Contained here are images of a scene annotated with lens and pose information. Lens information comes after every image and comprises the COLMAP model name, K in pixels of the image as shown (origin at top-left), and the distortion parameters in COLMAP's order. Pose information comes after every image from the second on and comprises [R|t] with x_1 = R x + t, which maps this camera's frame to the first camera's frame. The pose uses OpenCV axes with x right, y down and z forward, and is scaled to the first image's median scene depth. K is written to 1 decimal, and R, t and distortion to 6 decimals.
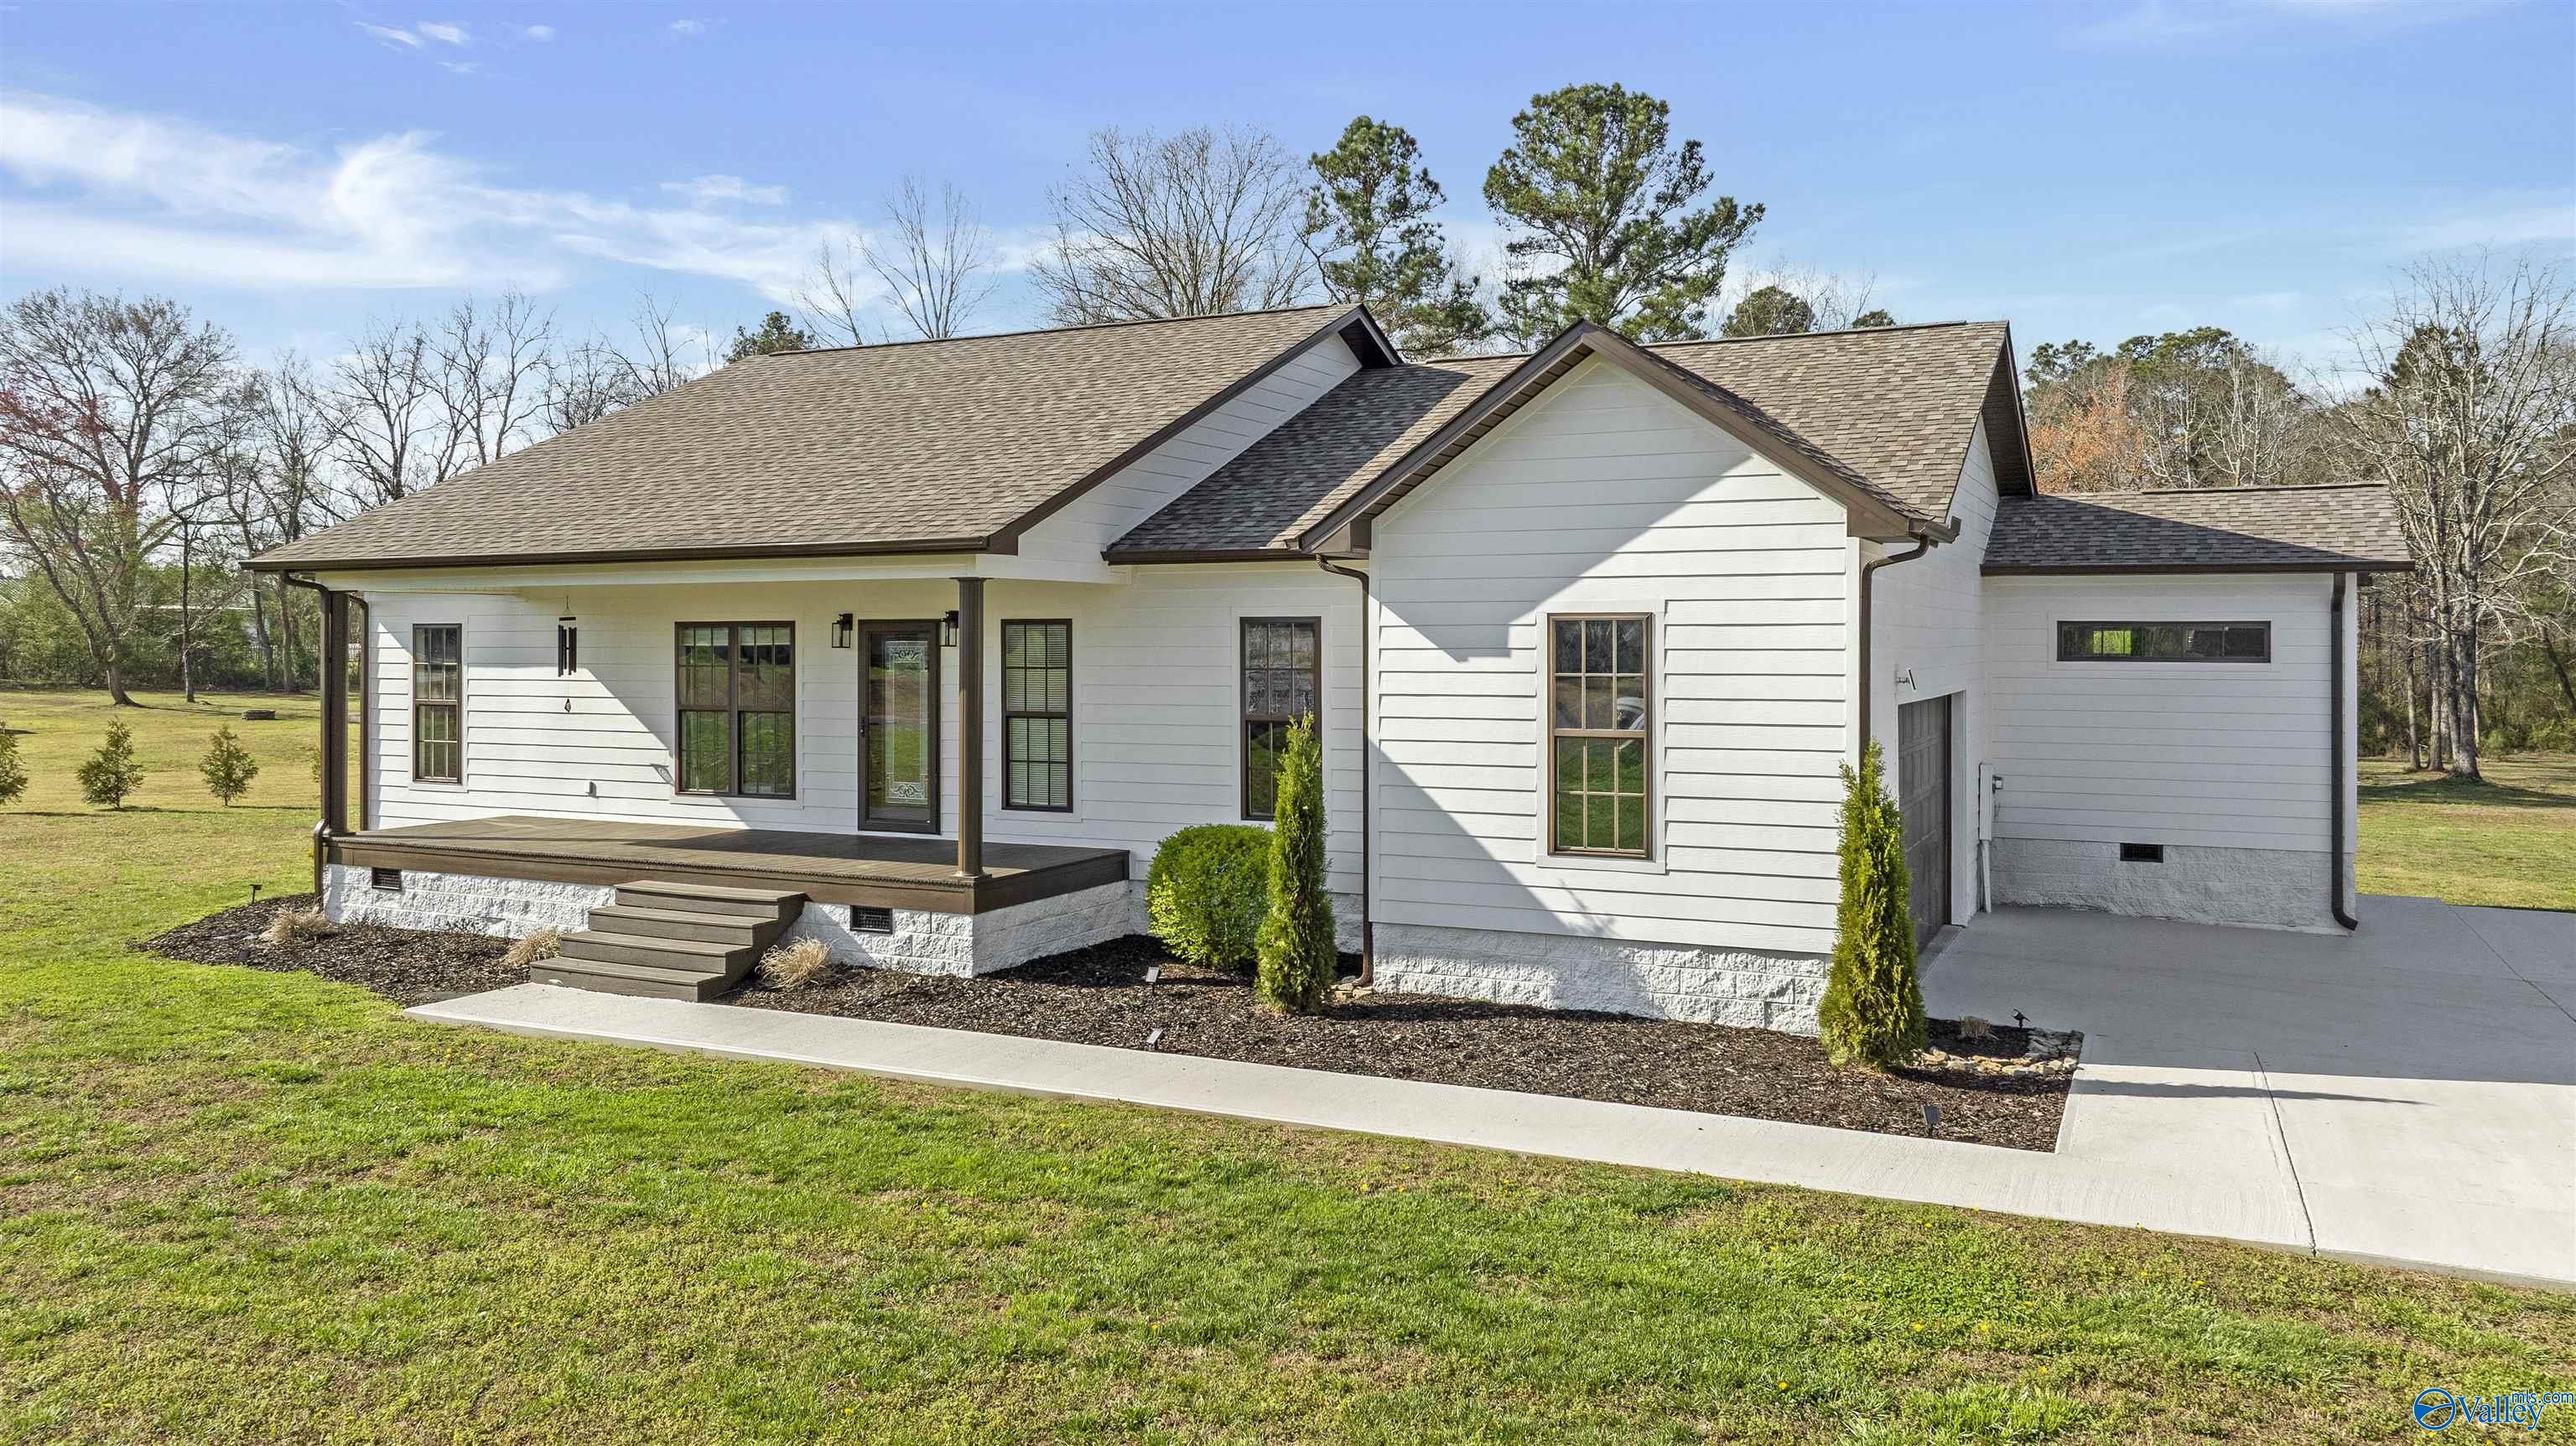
lens RADIAL K [[1850.2, 0, 1287.7], [0, 1850.2, 636.6], [0, 0, 1]] dist [-0.010414, -0.004851]
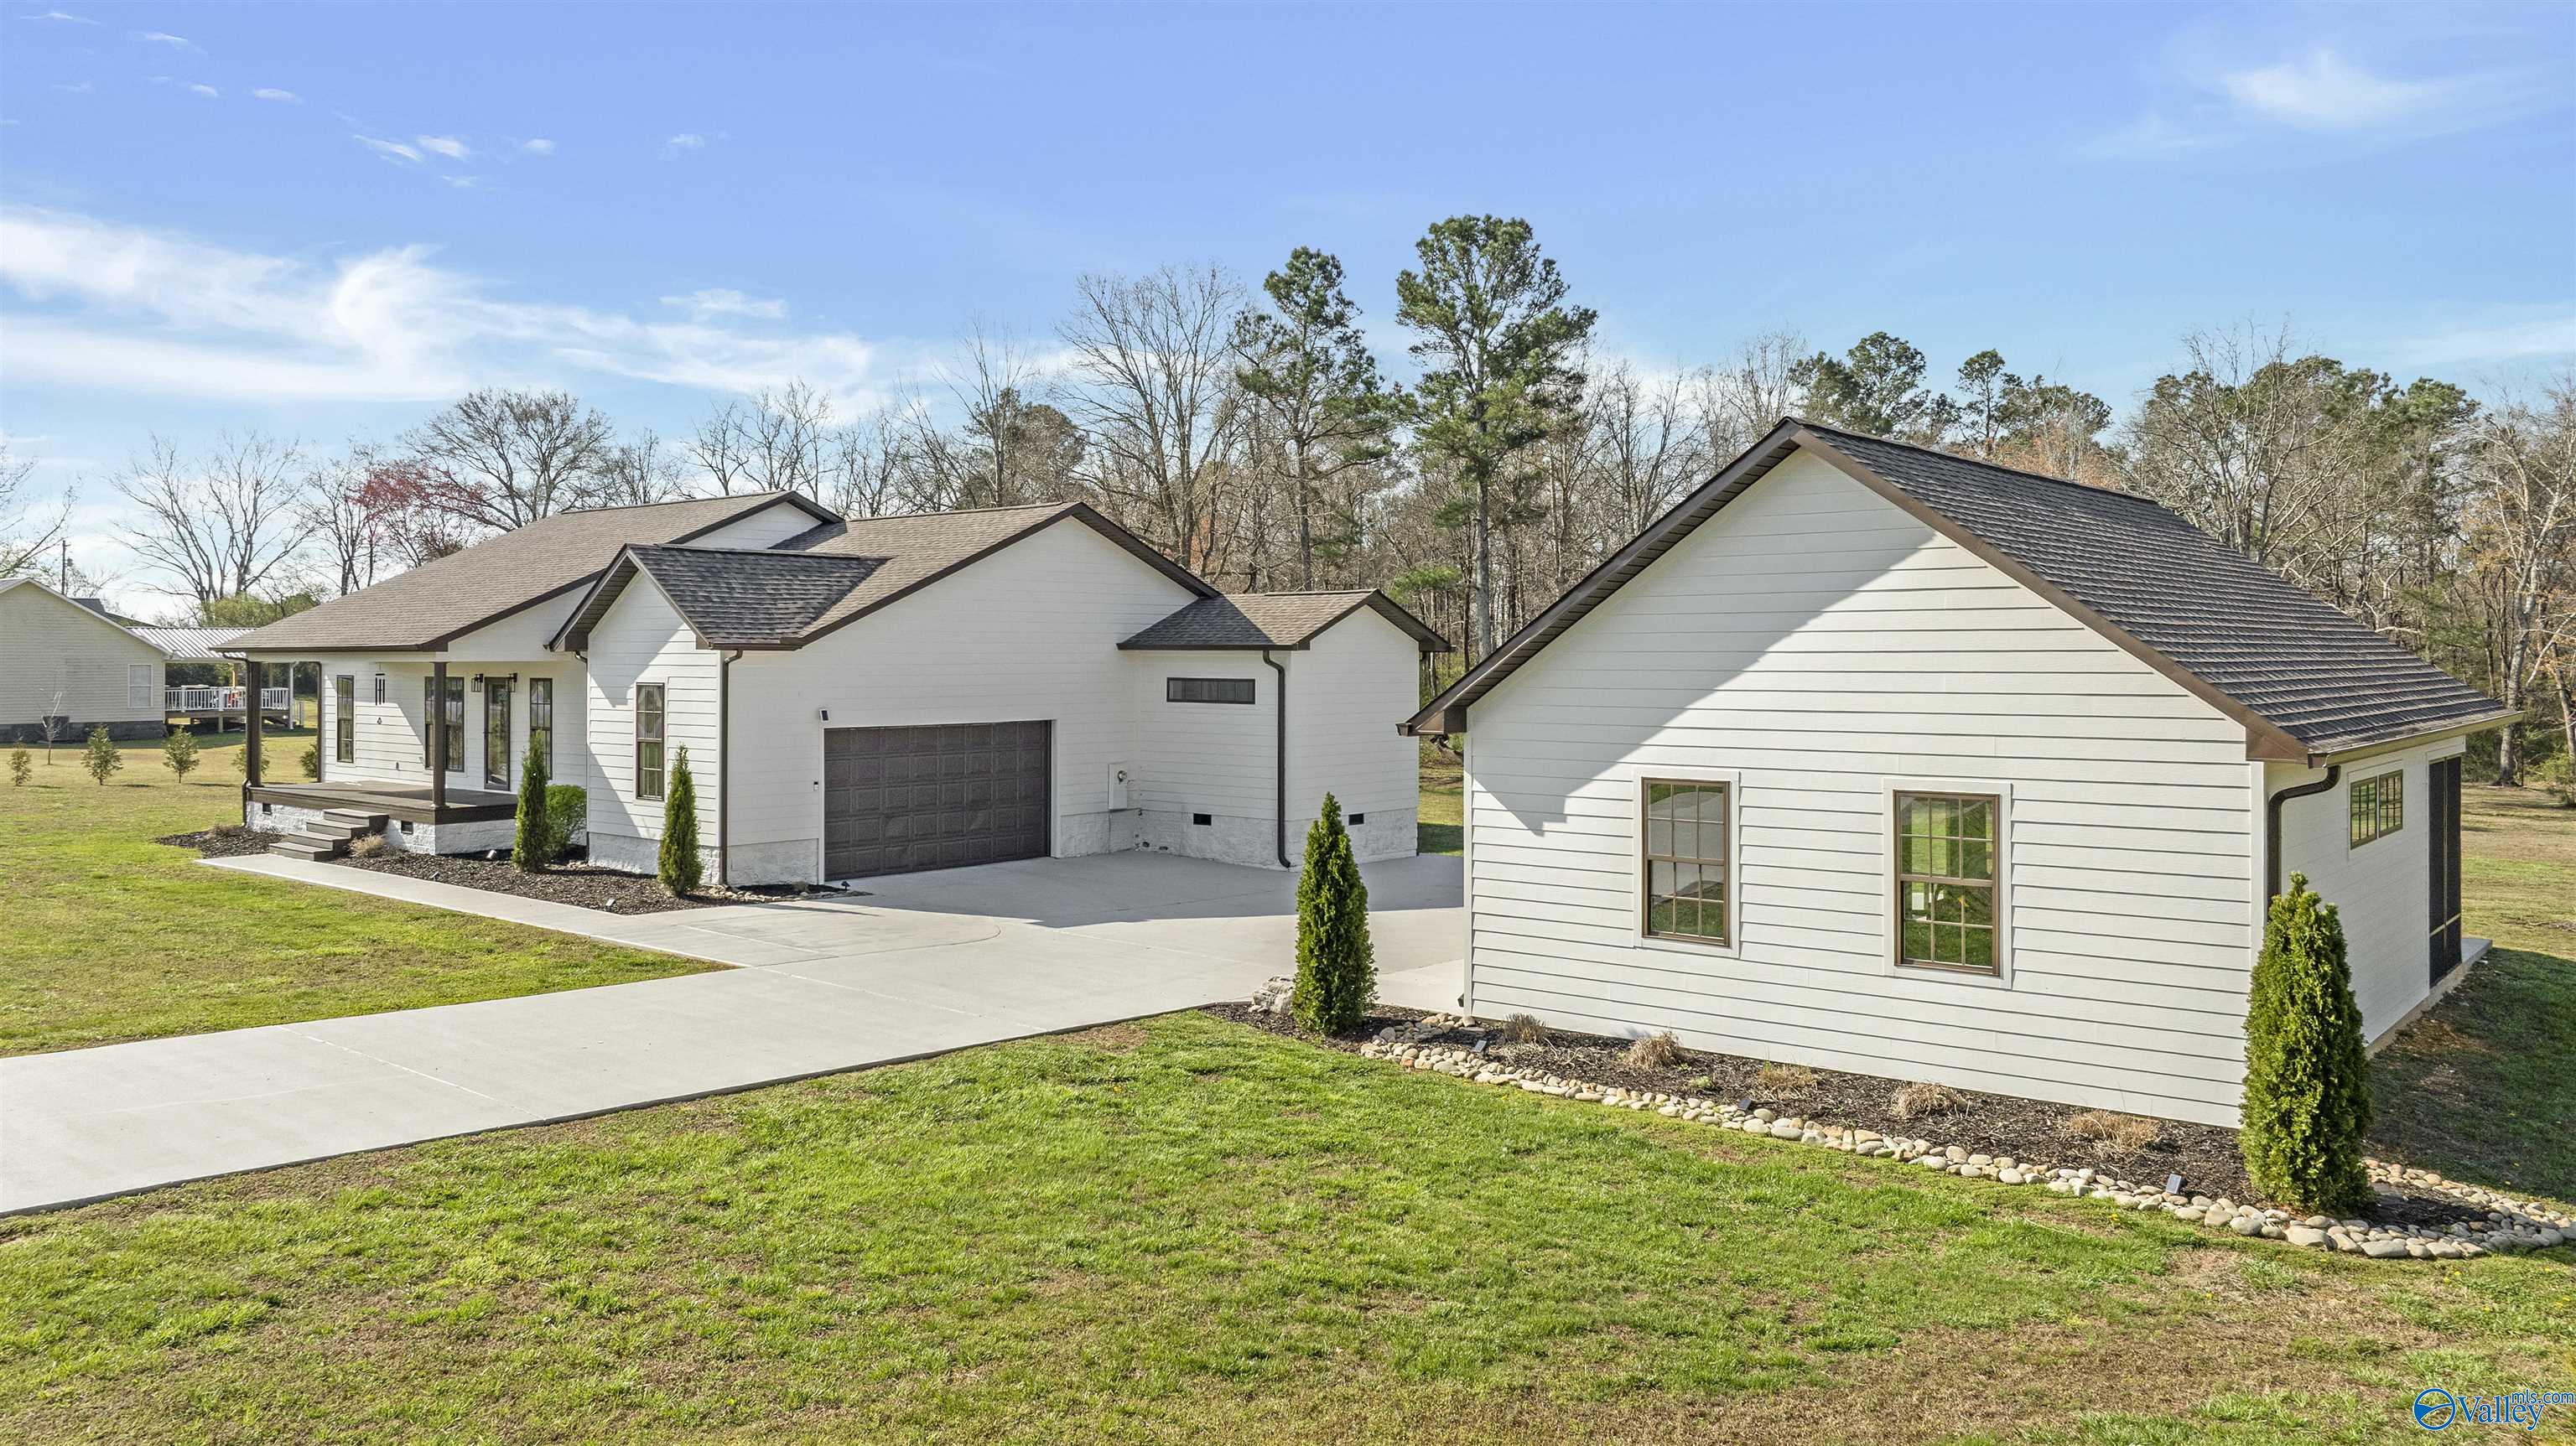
lens RADIAL K [[1850.2, 0, 1287.7], [0, 1850.2, 636.6], [0, 0, 1]] dist [-0.010414, -0.004851]
pose [[0.969877, -0.002116, -0.243588, 1.078284], [0.000619, 0.999980, -0.006221, -0.040345], [0.243596, 0.005883, 0.969859, -0.663552]]
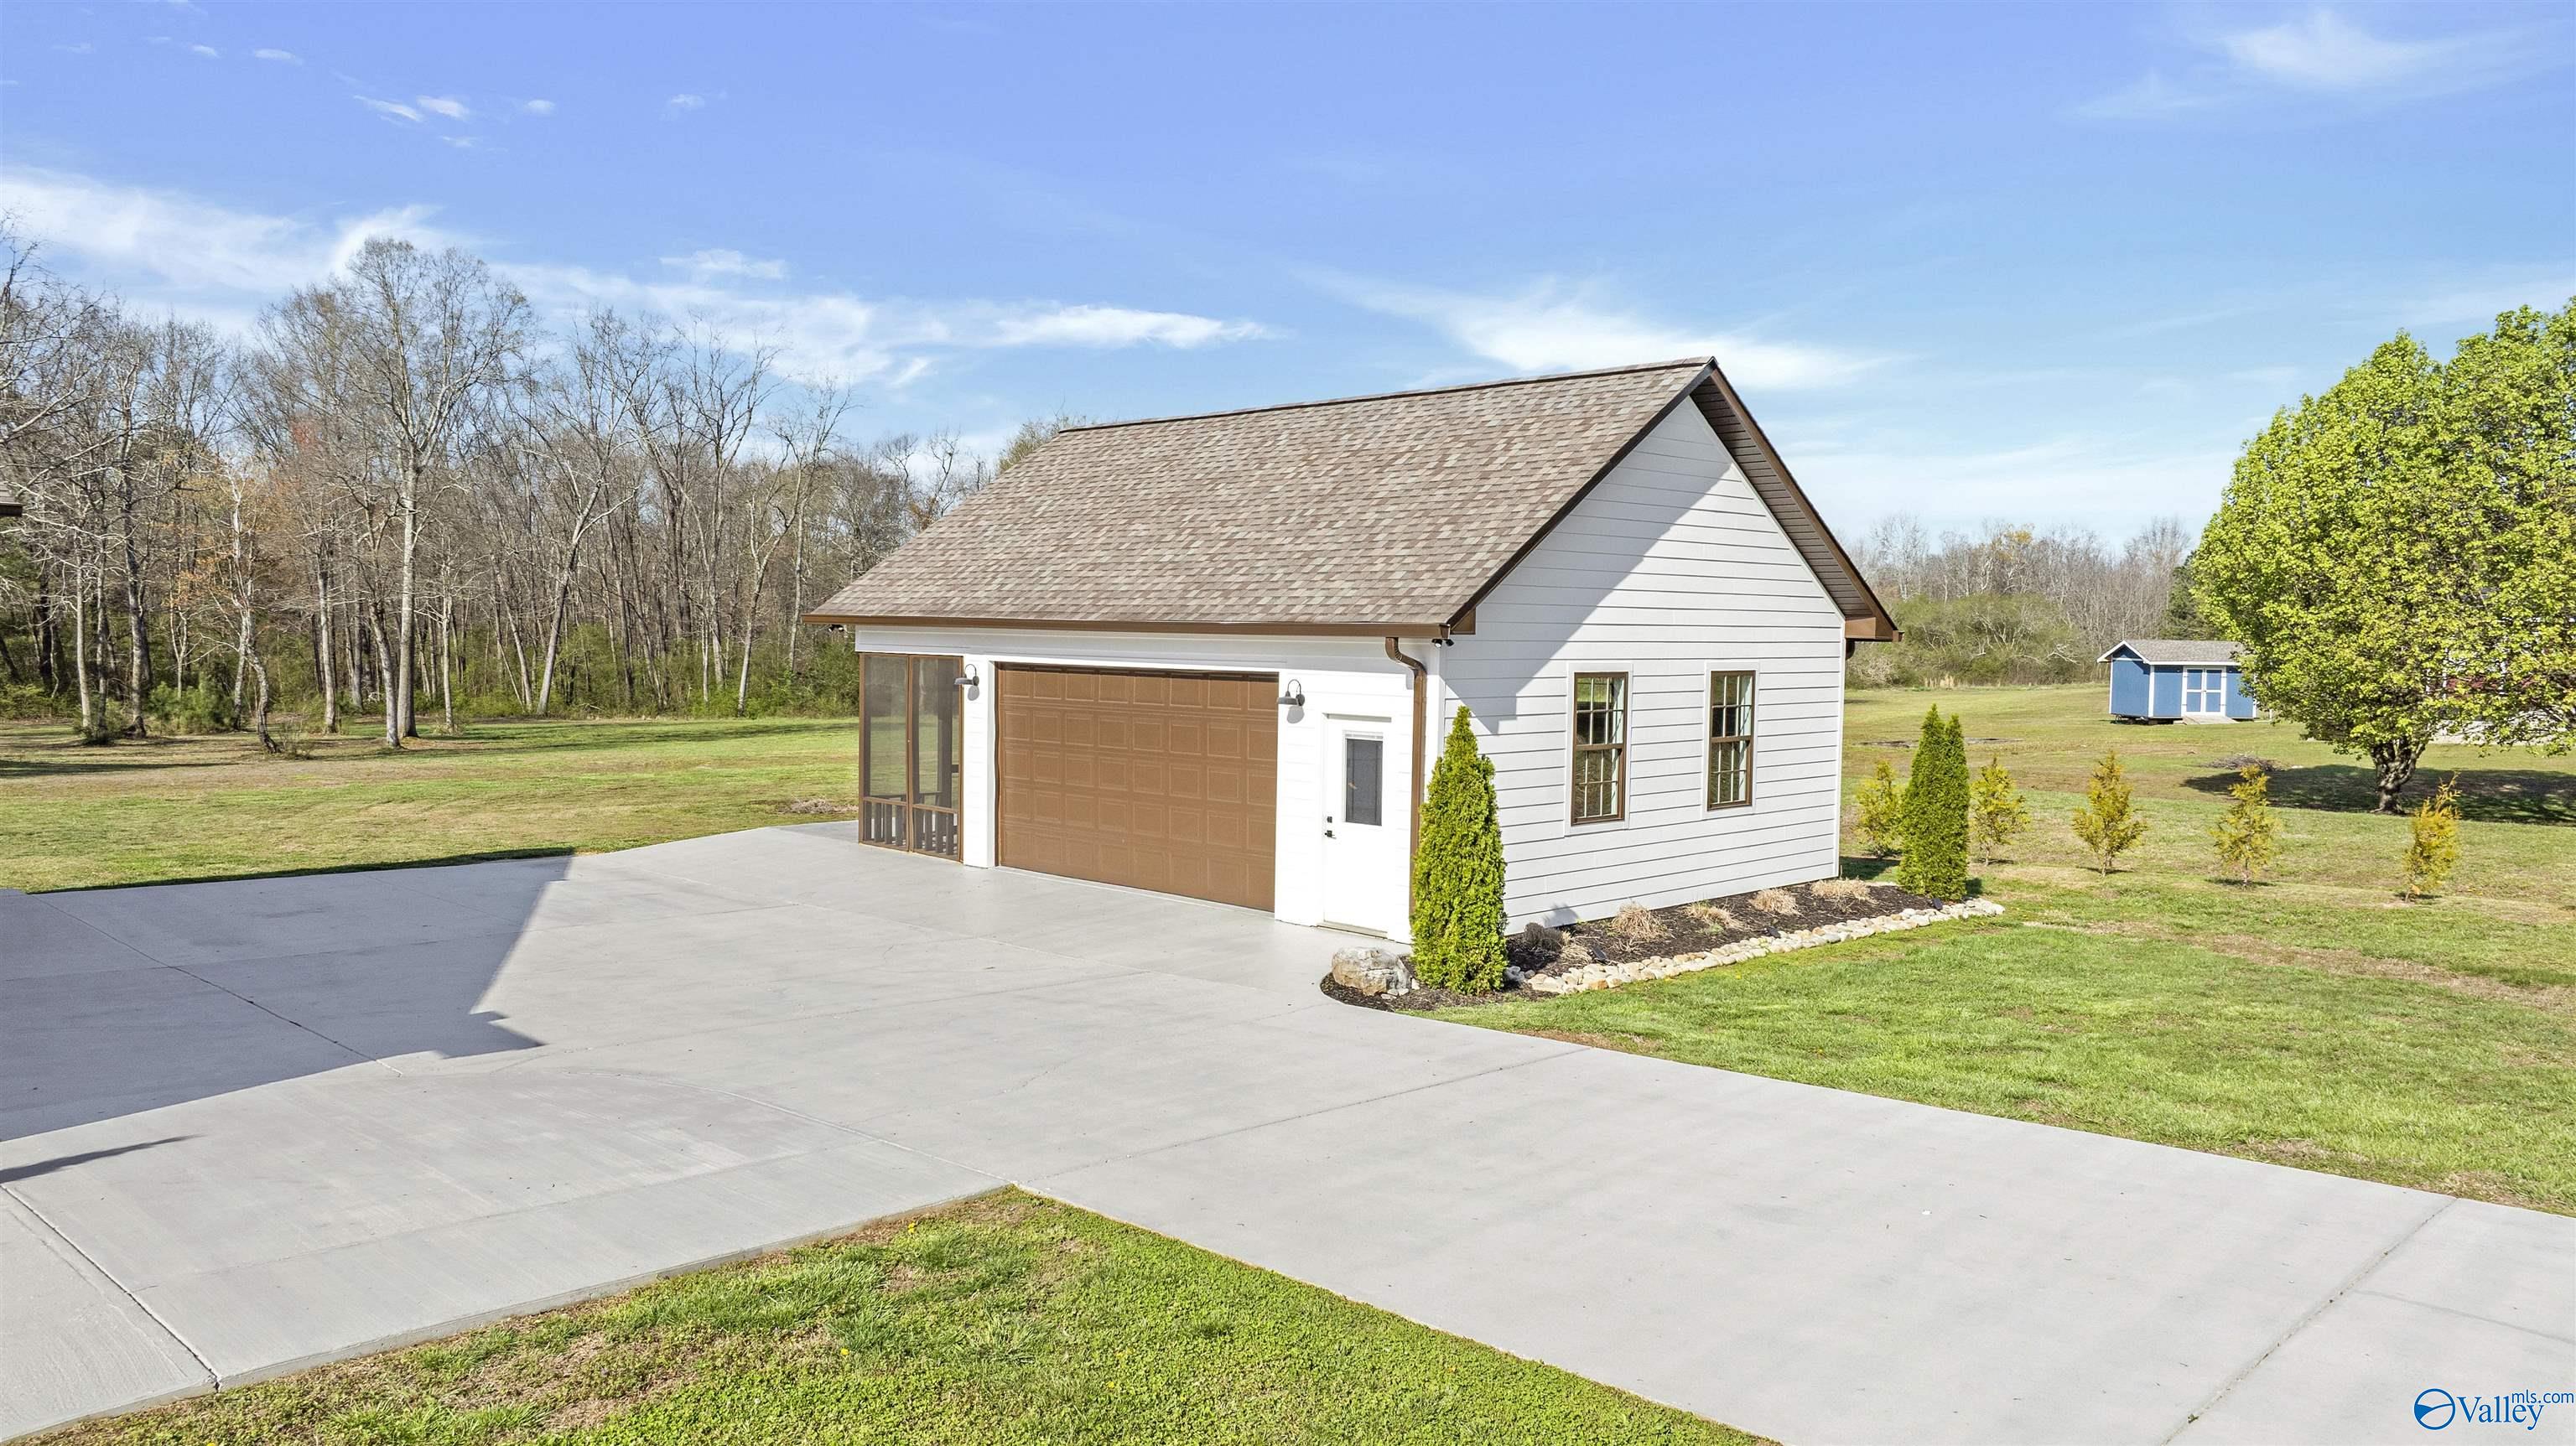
lens RADIAL K [[1815.4, 0, 1287.6], [0, 1815.4, 721.6], [0, 0, 1]] dist [-0.019762, -0.000657]
pose [[0.327590, -0.044473, 0.943773, 0.005924], [-0.016116, 0.998483, 0.052645, 0.006137], [-0.944682, -0.032456, 0.326377, 0.167788]]
